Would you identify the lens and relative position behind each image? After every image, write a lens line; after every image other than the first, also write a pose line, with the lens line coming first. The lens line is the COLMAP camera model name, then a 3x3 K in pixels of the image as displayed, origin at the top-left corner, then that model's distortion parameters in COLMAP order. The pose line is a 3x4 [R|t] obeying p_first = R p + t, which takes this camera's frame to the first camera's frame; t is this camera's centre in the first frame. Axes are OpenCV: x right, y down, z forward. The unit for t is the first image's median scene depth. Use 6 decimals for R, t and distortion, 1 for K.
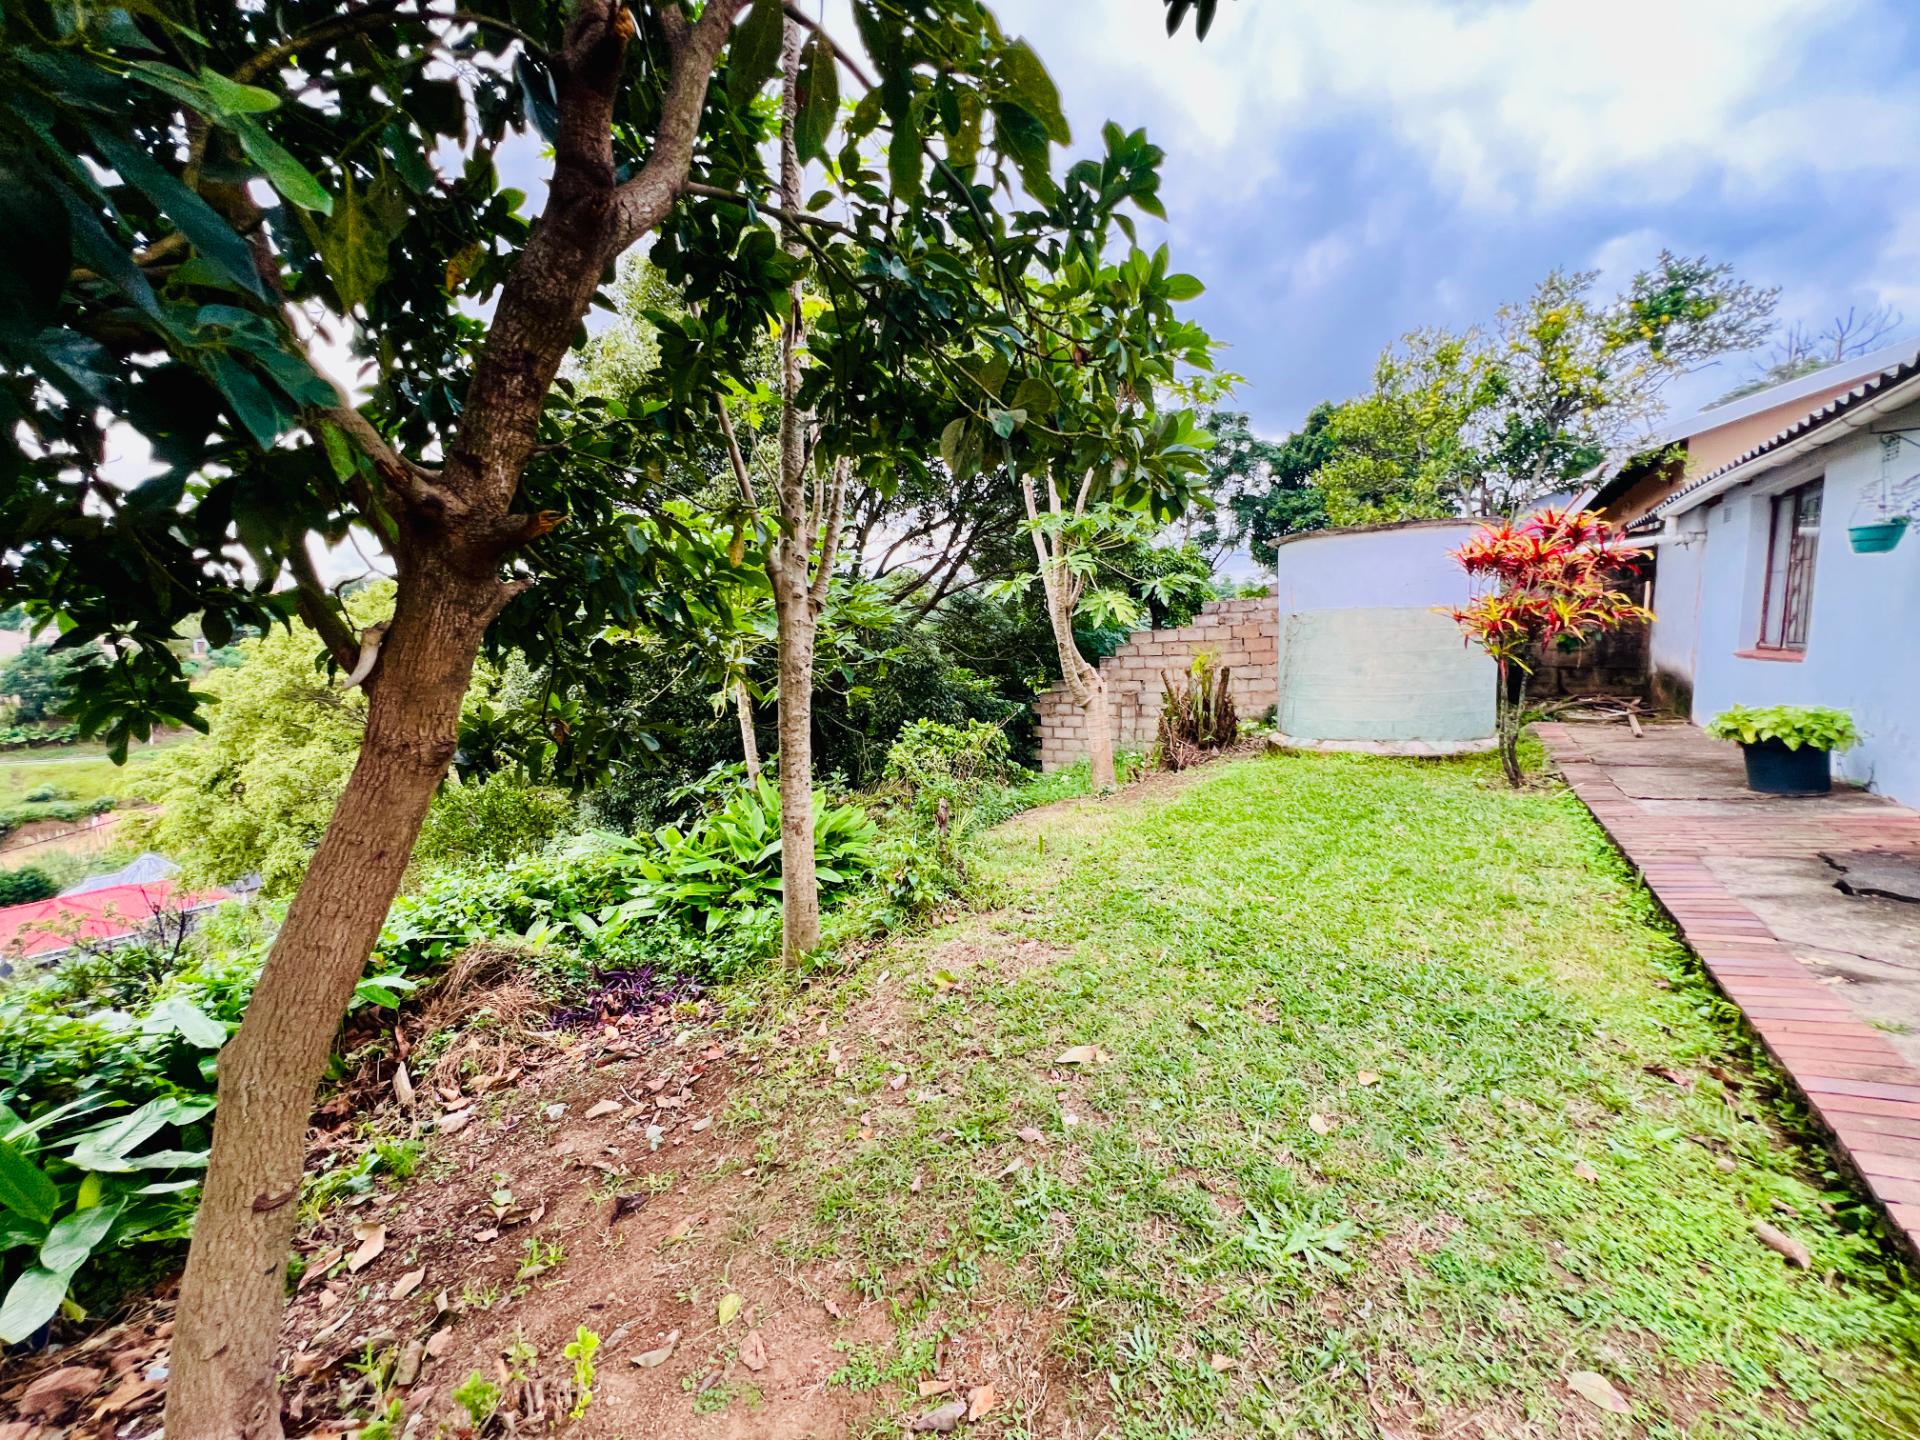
lens RADIAL K [[764.1, 0, 963.1], [0, 764.1, 721.2], [0, 0, 1]] dist [-0.002698, 0.000543]
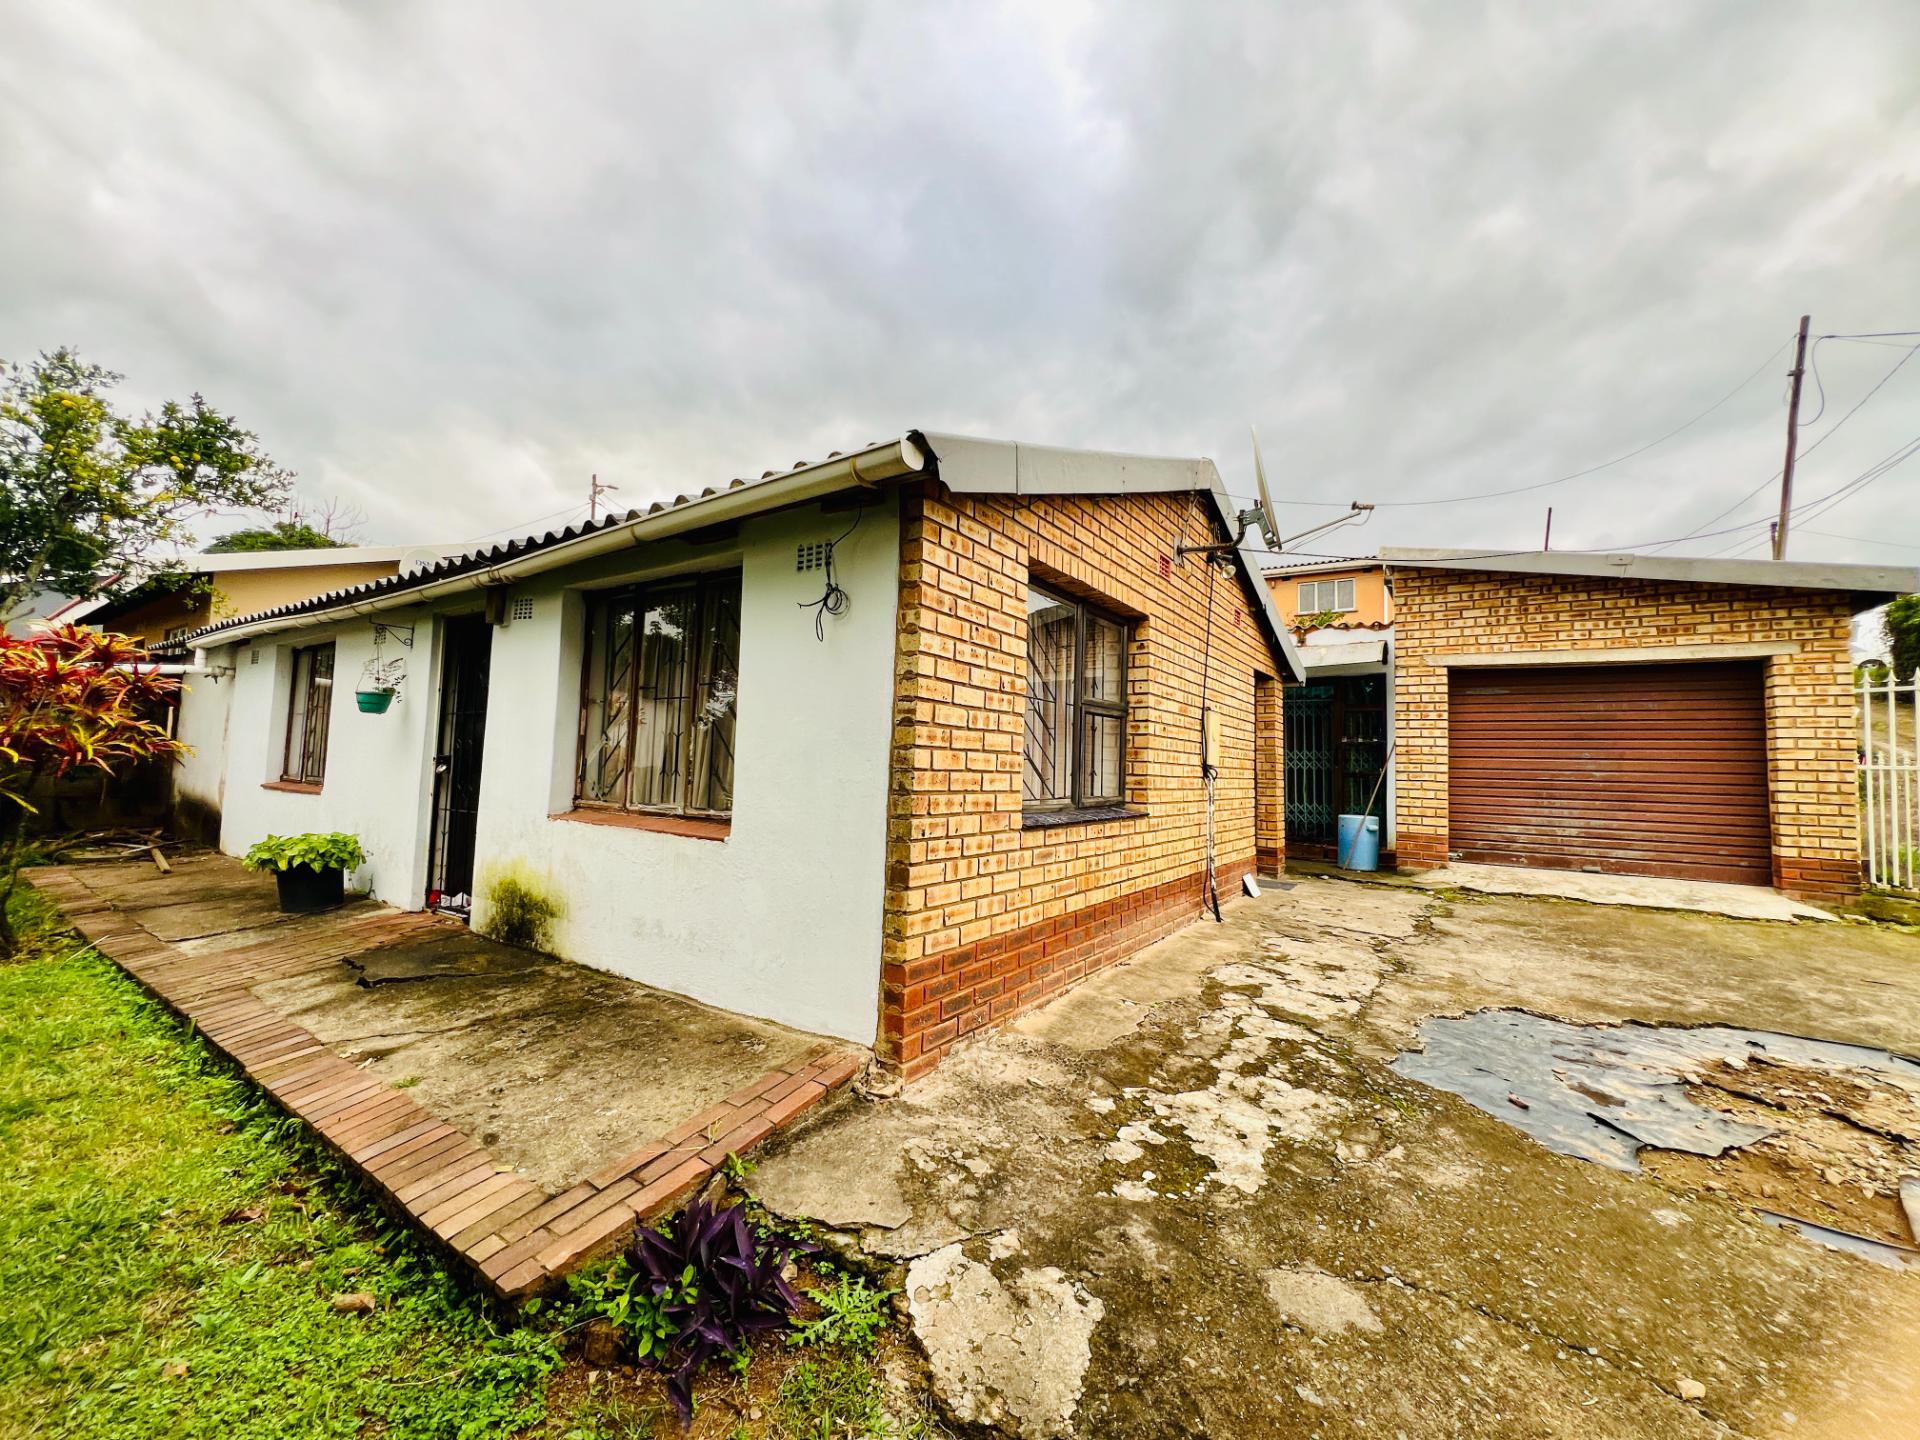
lens RADIAL K [[764.1, 0, 956.4], [0, 764.1, 715.4], [0, 0, 1]] dist [-0.002698, 0.000543]
pose [[0.025868, 0.085226, 0.996026, -0.069425], [0.075571, 0.993341, -0.086959, -0.023965], [-0.996805, 0.077521, 0.019255, -0.019212]]
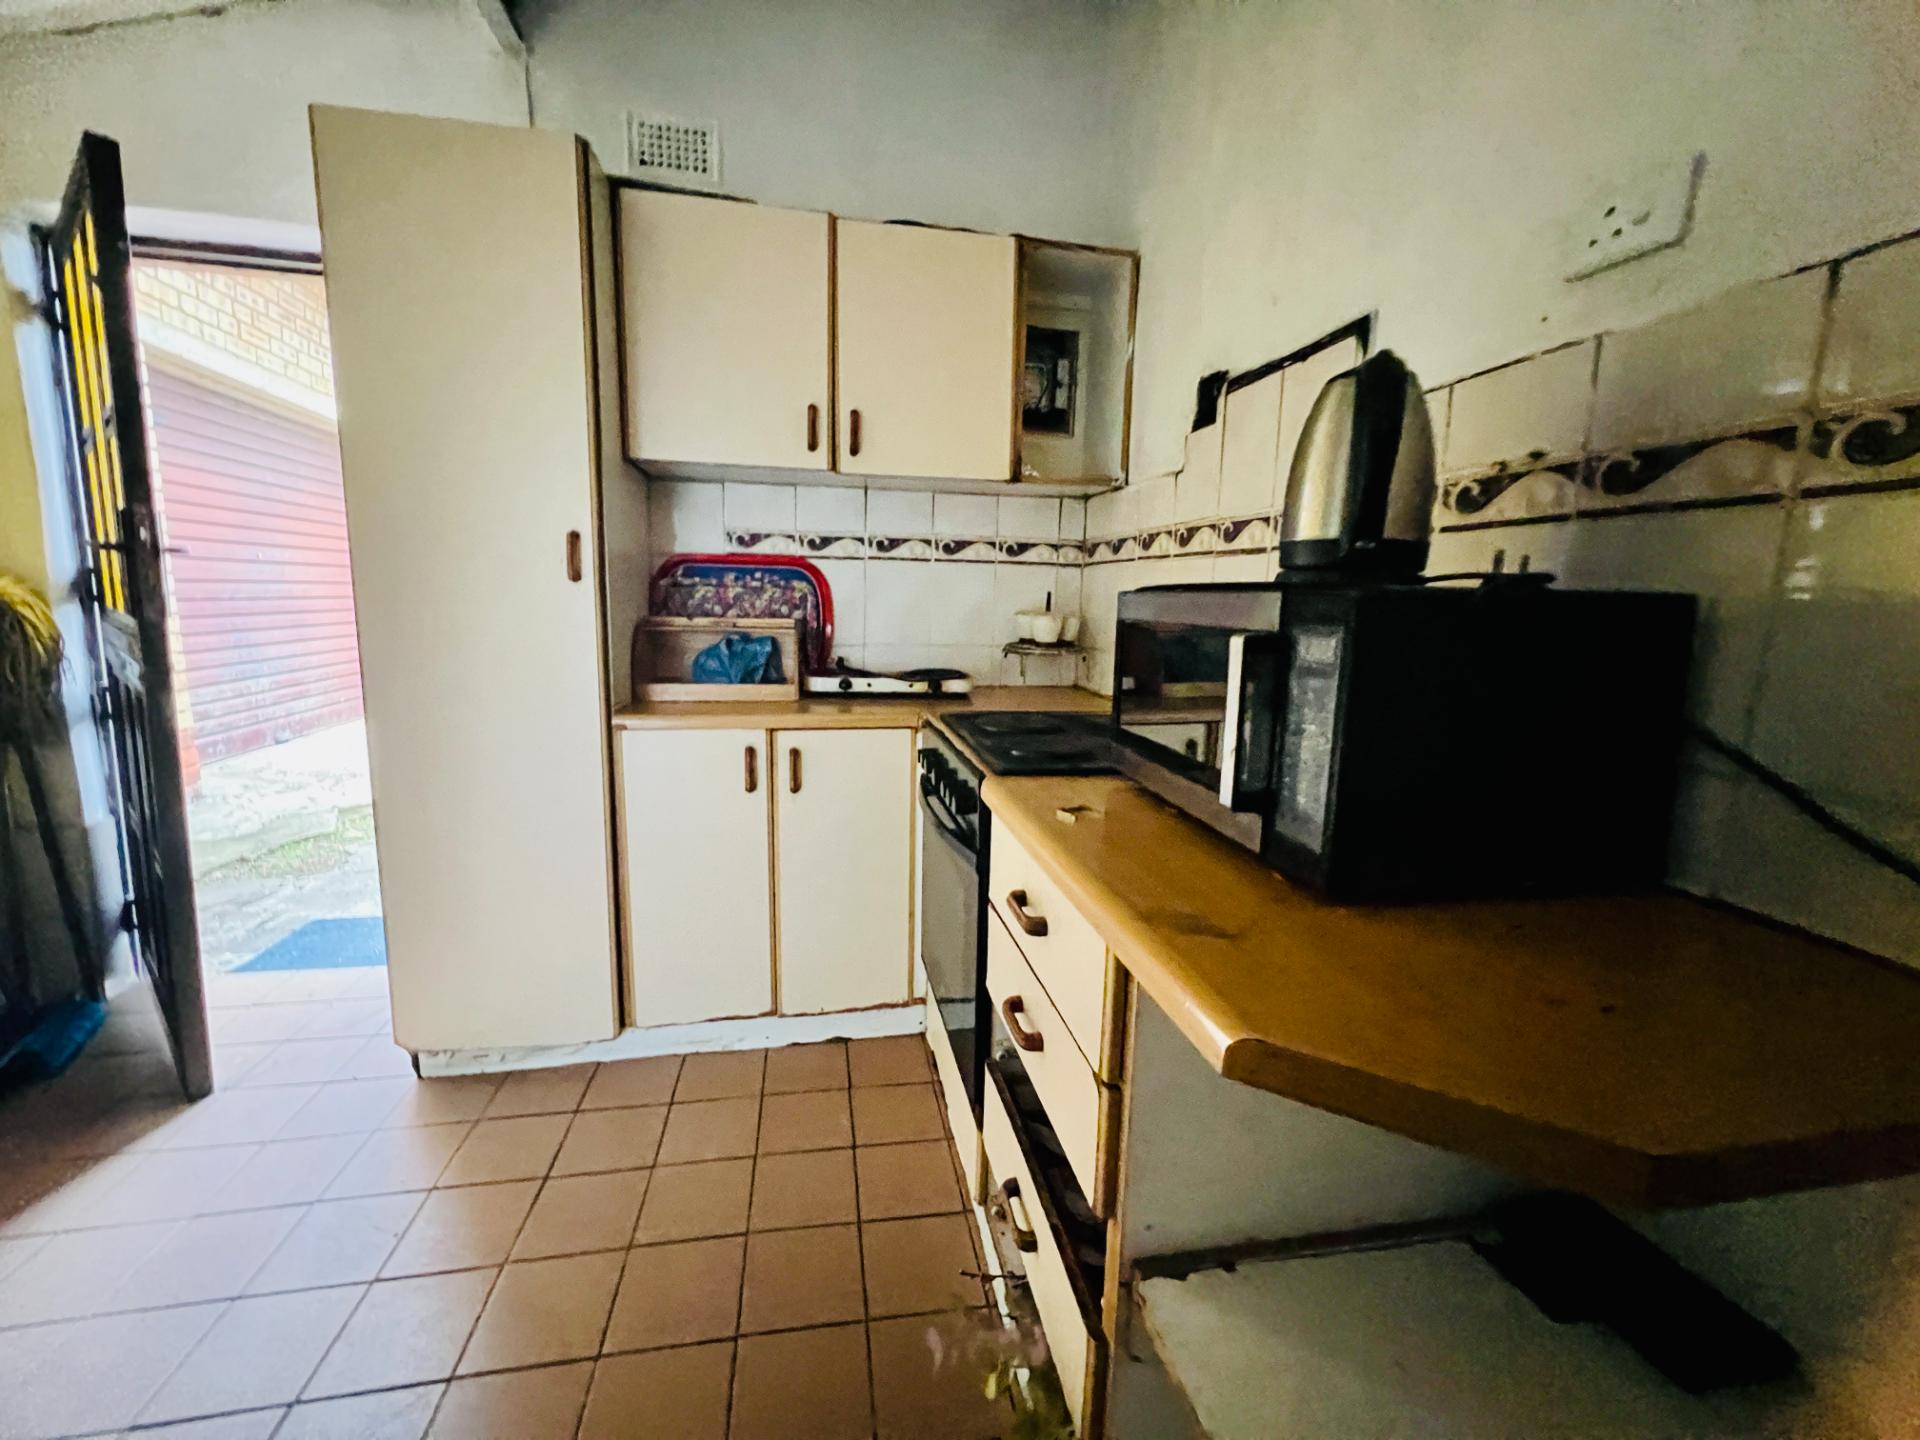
lens RADIAL K [[764.1, 0, 956.2], [0, 764.1, 714.1], [0, 0, 1]] dist [-0.002698, 0.000543]
pose [[-0.724583, 0.106745, -0.680870, 1.636502], [-0.083910, 0.966919, 0.240888, -0.095657], [0.684060, 0.231675, -0.691656, 0.030942]]
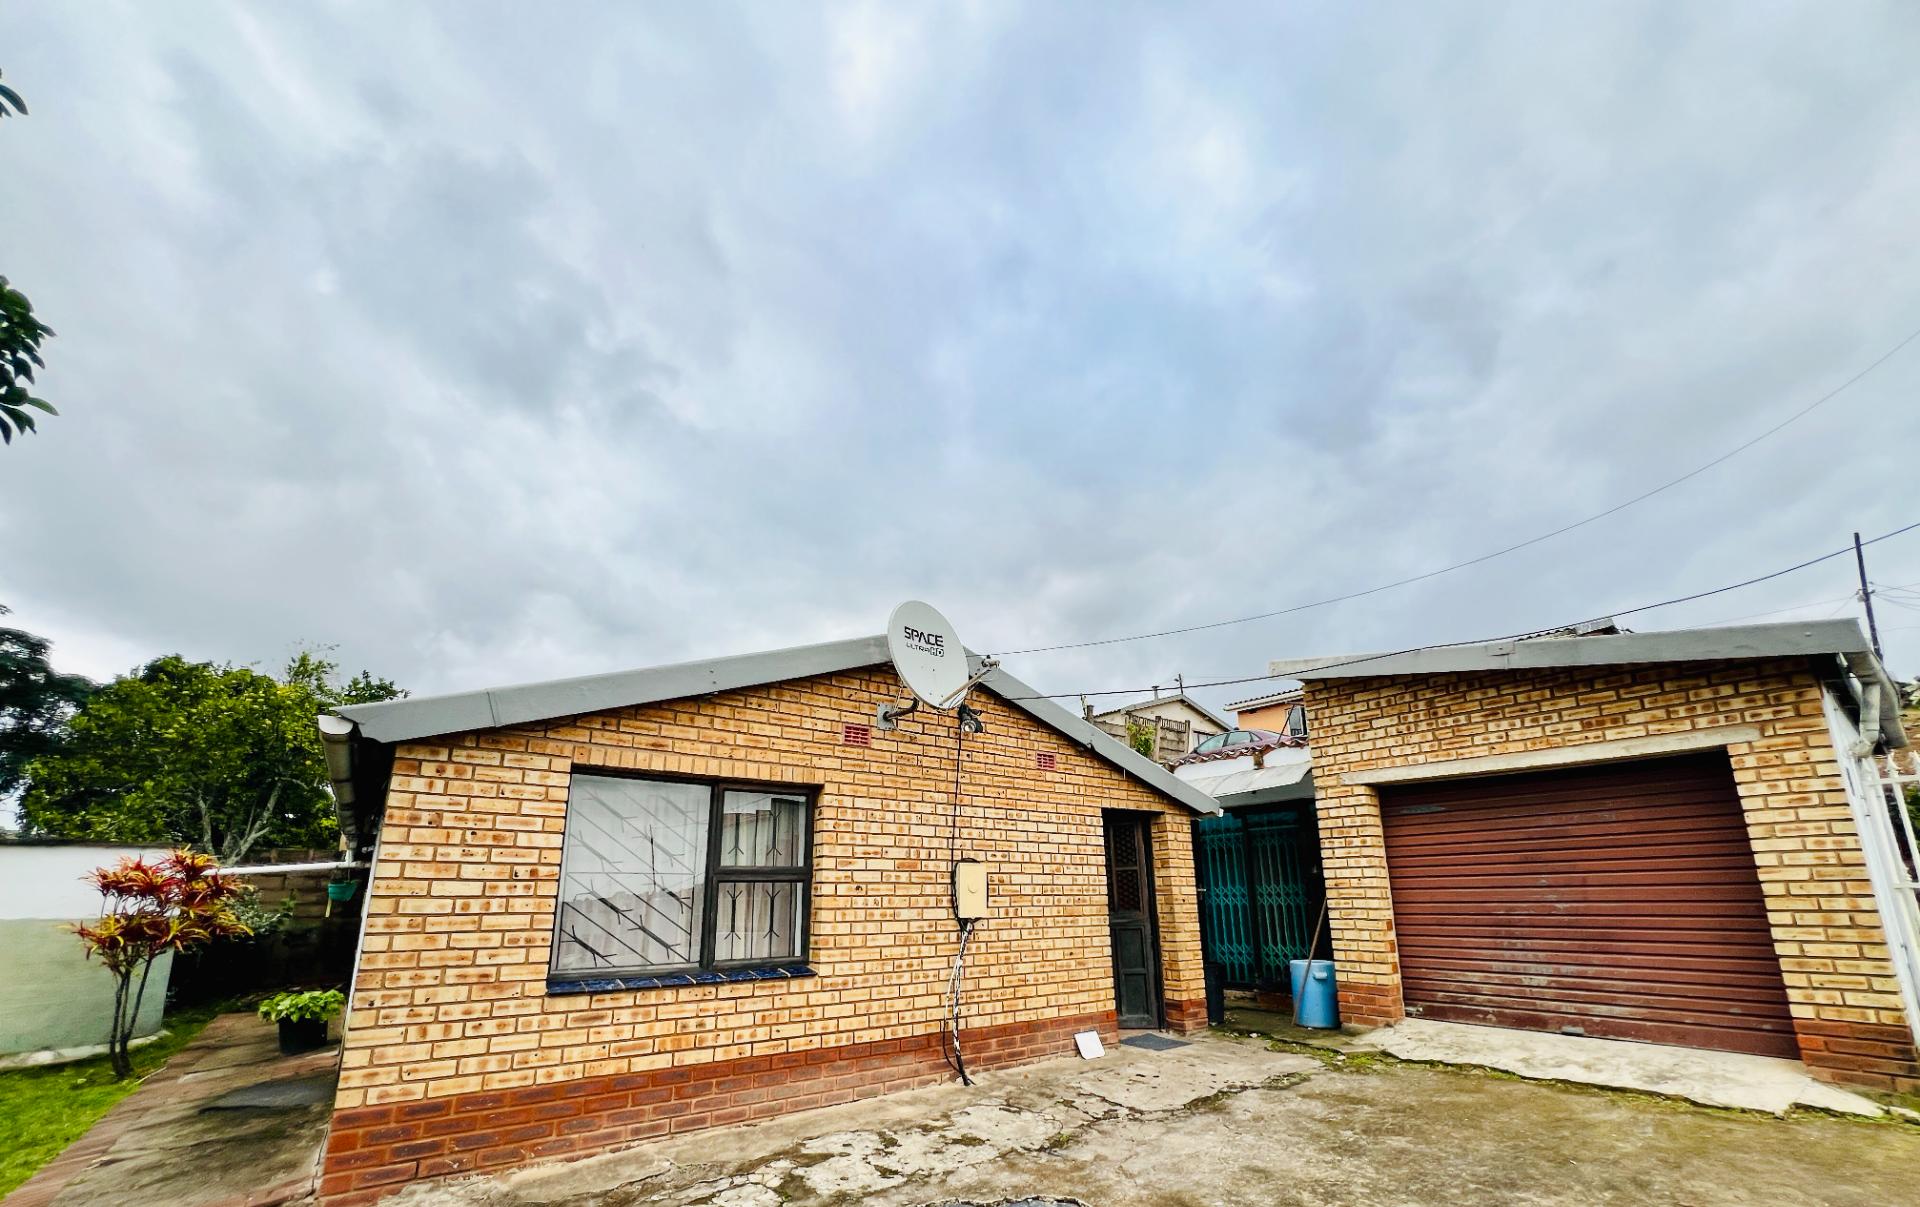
lens RADIAL K [[763.9, 0, 957.6], [0, 763.9, 716.6], [0, 0, 1]] dist [-0.002247, 0.000391]
pose [[0.349100, 0.230151, 0.908383, -0.023049], [0.101697, 0.954340, -0.280878, 0.015130], [-0.931551, 0.190434, 0.309754, -0.842297]]
